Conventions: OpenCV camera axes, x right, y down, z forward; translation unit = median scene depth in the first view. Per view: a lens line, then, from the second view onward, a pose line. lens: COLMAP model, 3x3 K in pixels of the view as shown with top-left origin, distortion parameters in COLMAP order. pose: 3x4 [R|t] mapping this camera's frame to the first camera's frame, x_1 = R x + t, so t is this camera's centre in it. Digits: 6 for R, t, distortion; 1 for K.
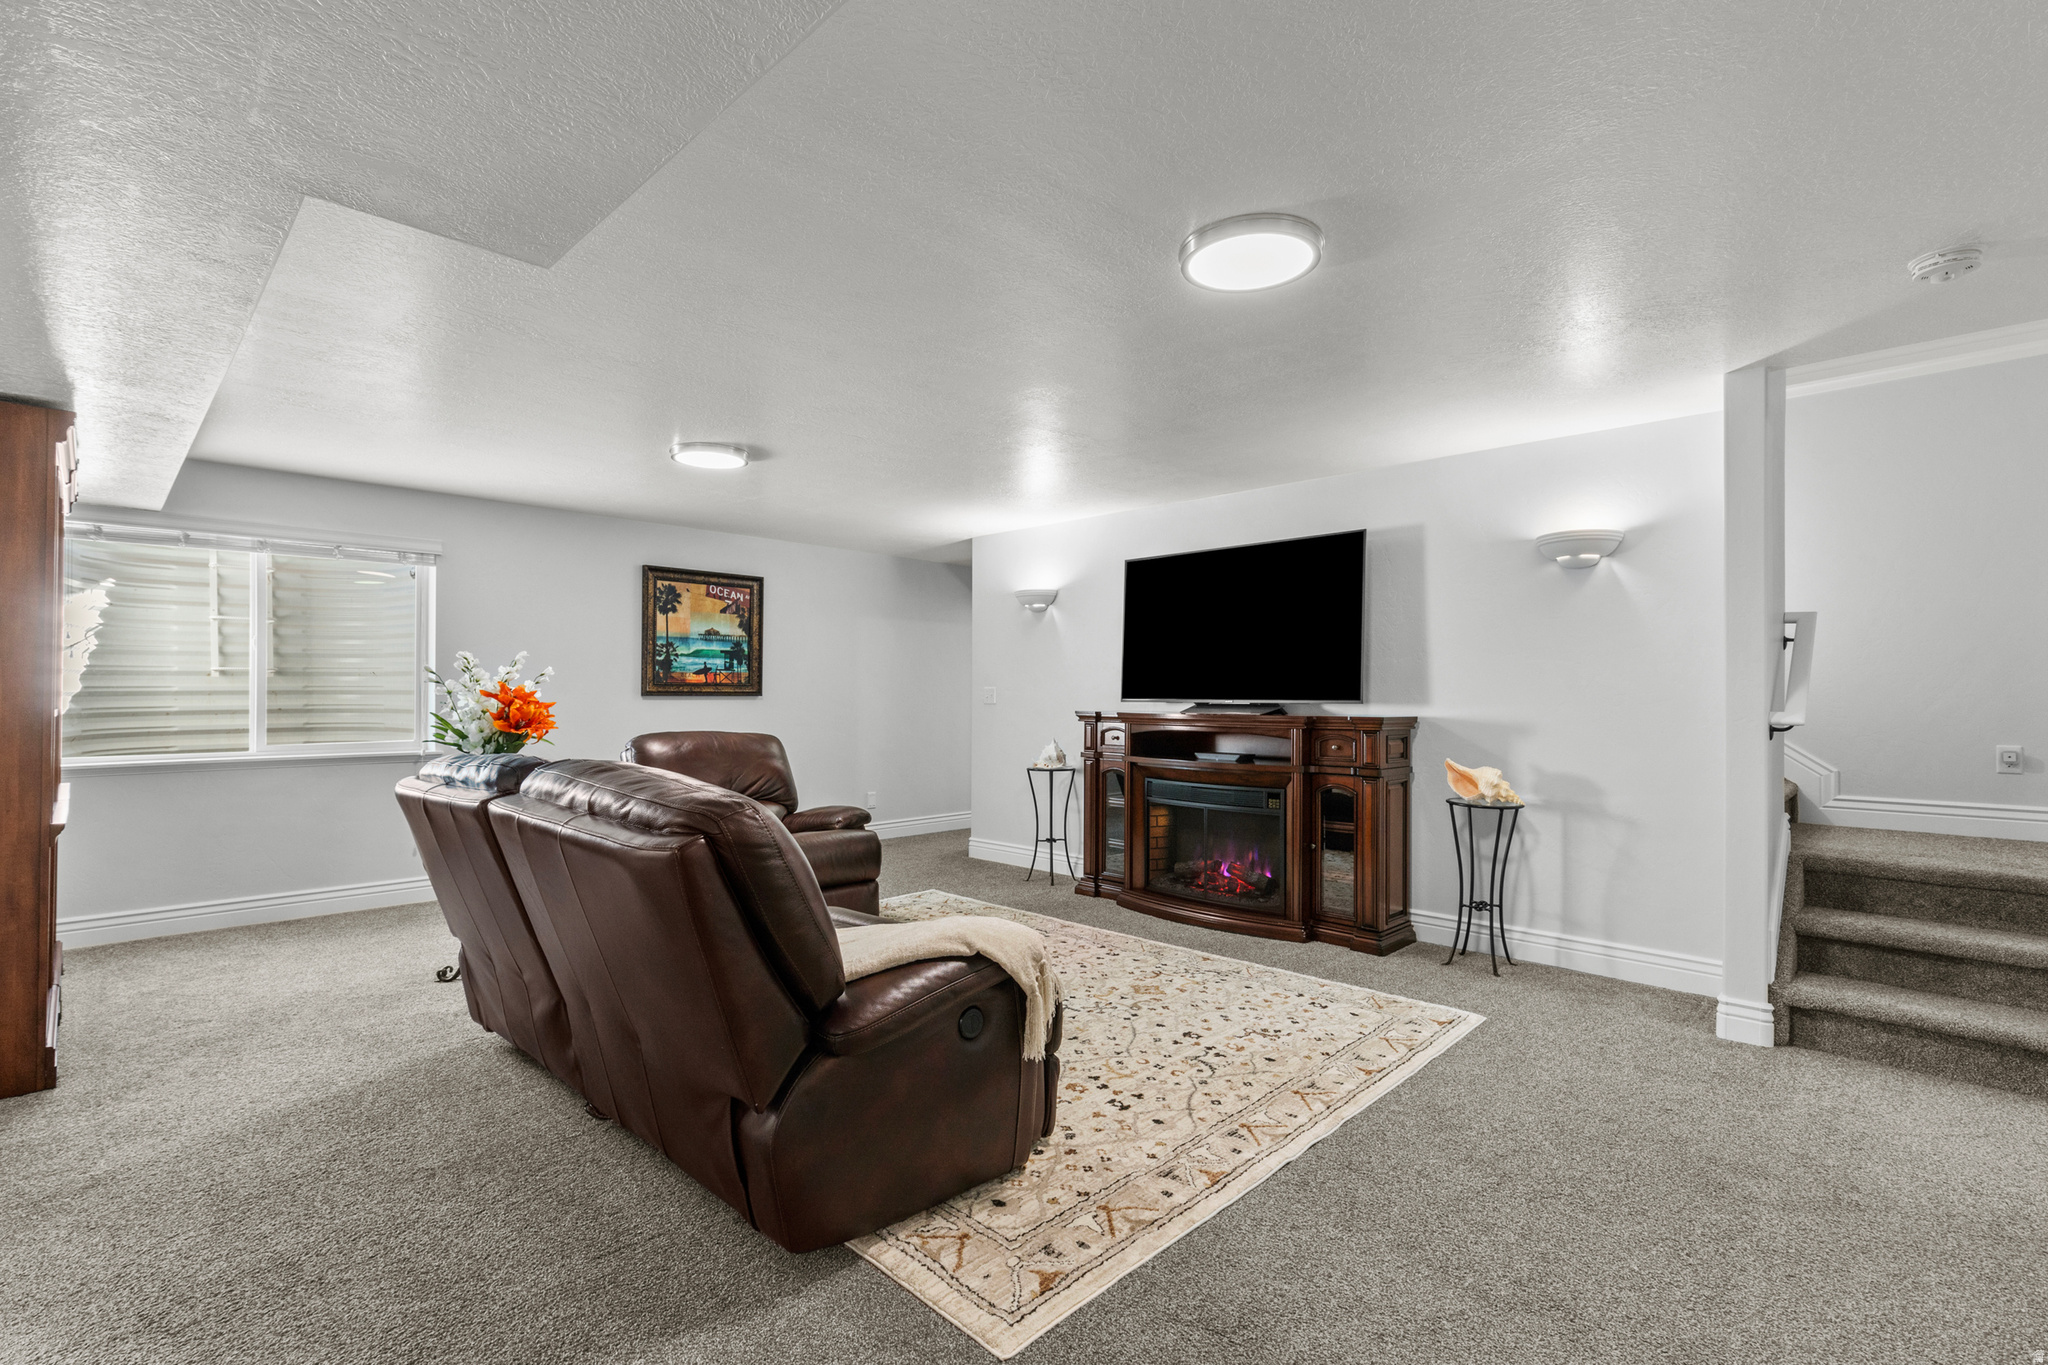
lens RADIAL K [[926.2, 0, 1021.9], [0, 926.2, 687.4], [0, 0, 1]] dist [0.000569, 0.000656]
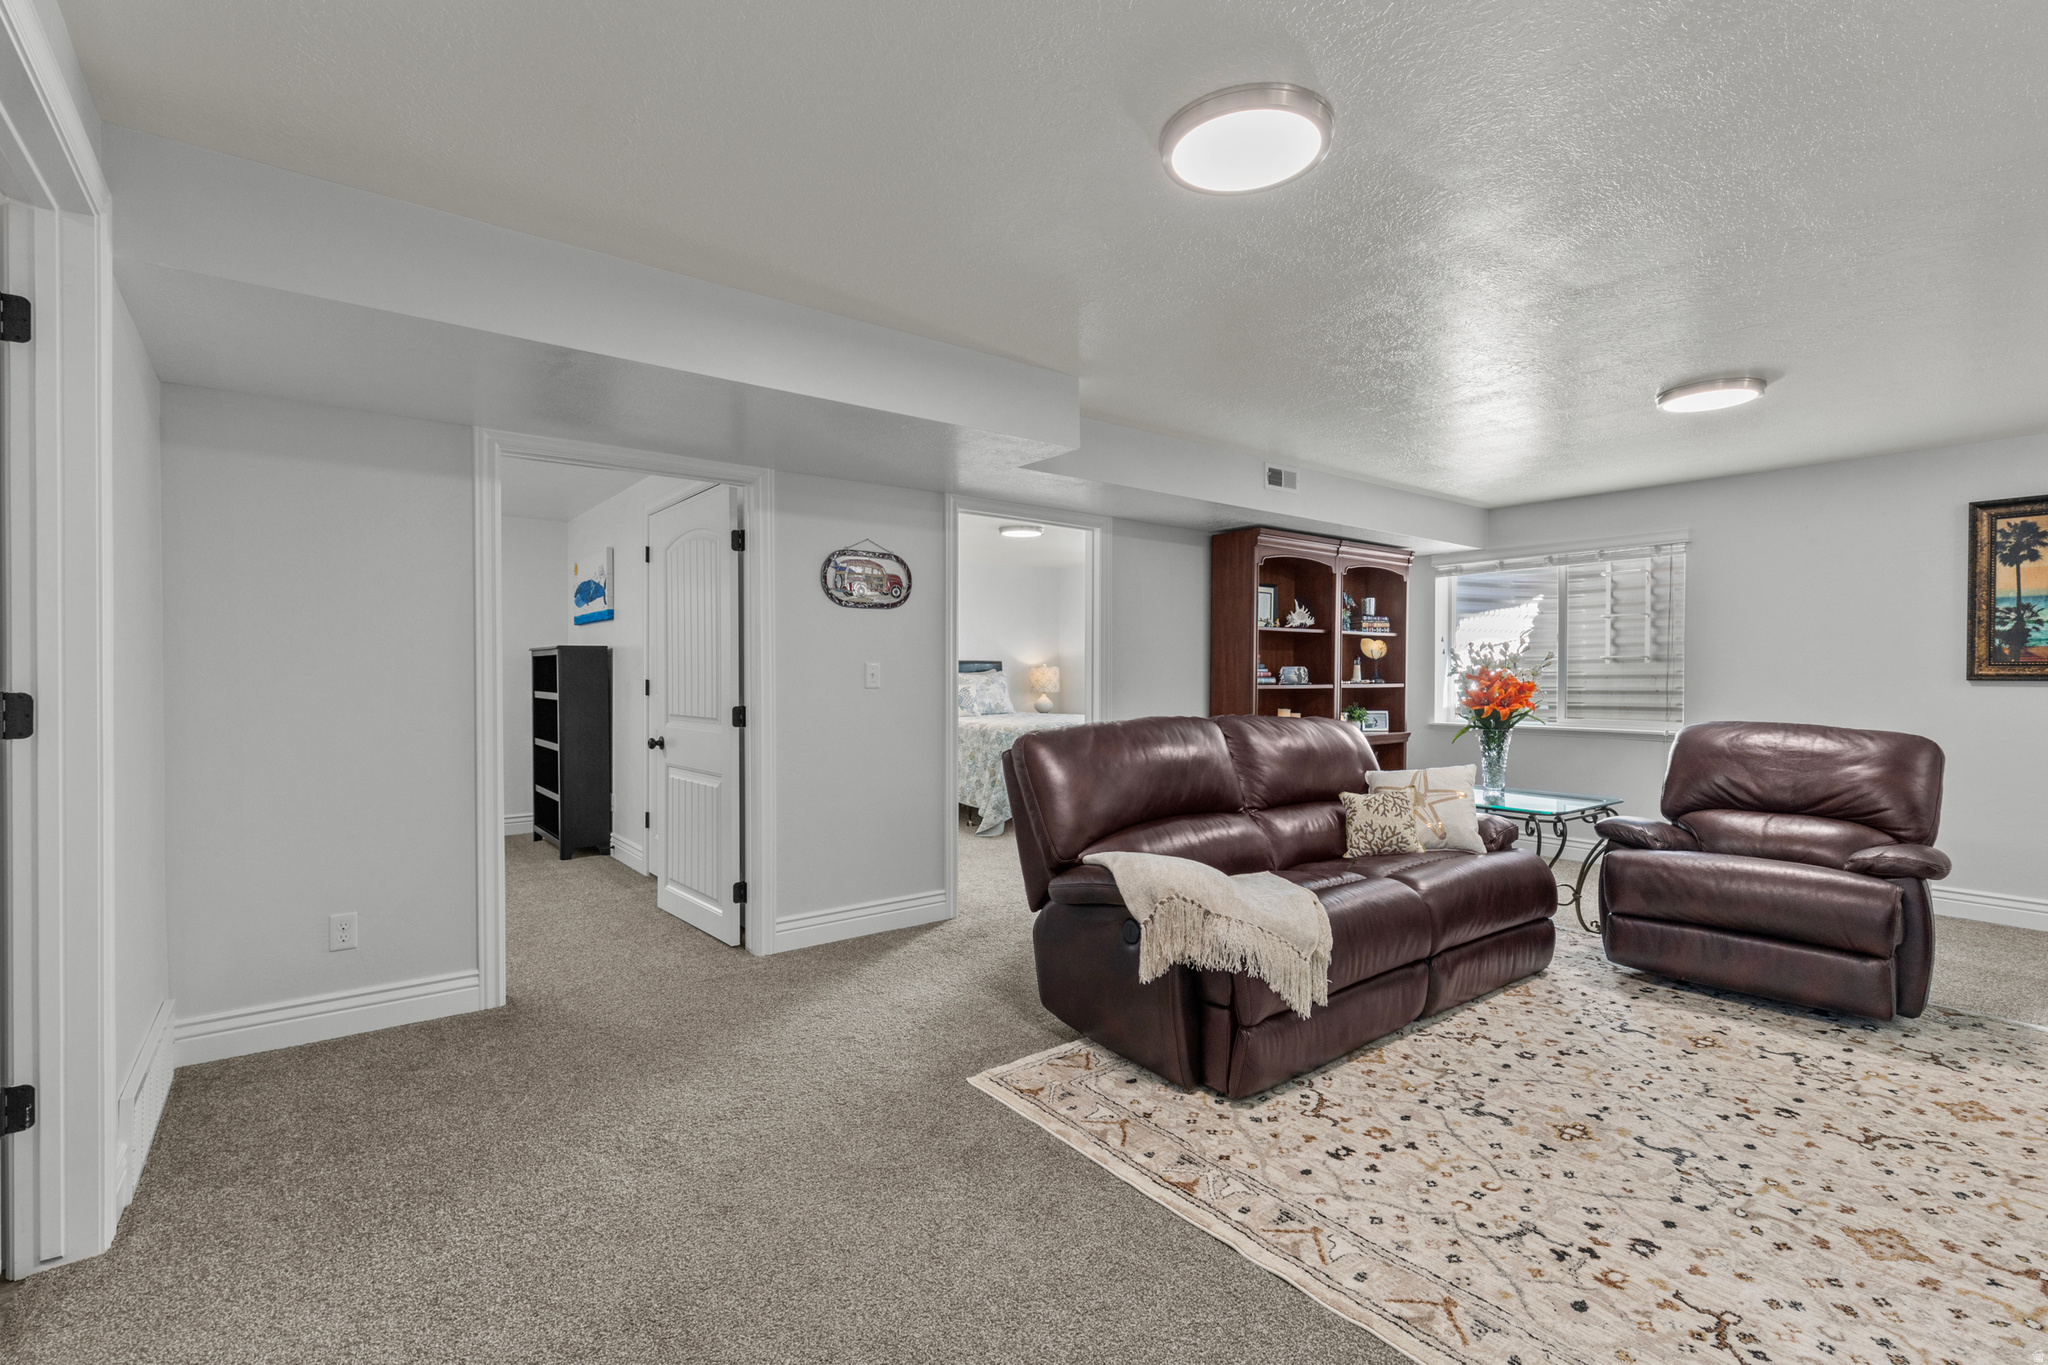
lens RADIAL K [[926.2, 0, 1028.1], [0, 926.2, 681.9], [0, 0, 1]] dist [0.000569, 0.000656]
pose [[-0.126871, 0.005328, -0.991905, 0.707899], [0.004420, 0.999979, 0.004806, 0.005687], [0.991909, -0.003774, -0.126892, 0.587083]]
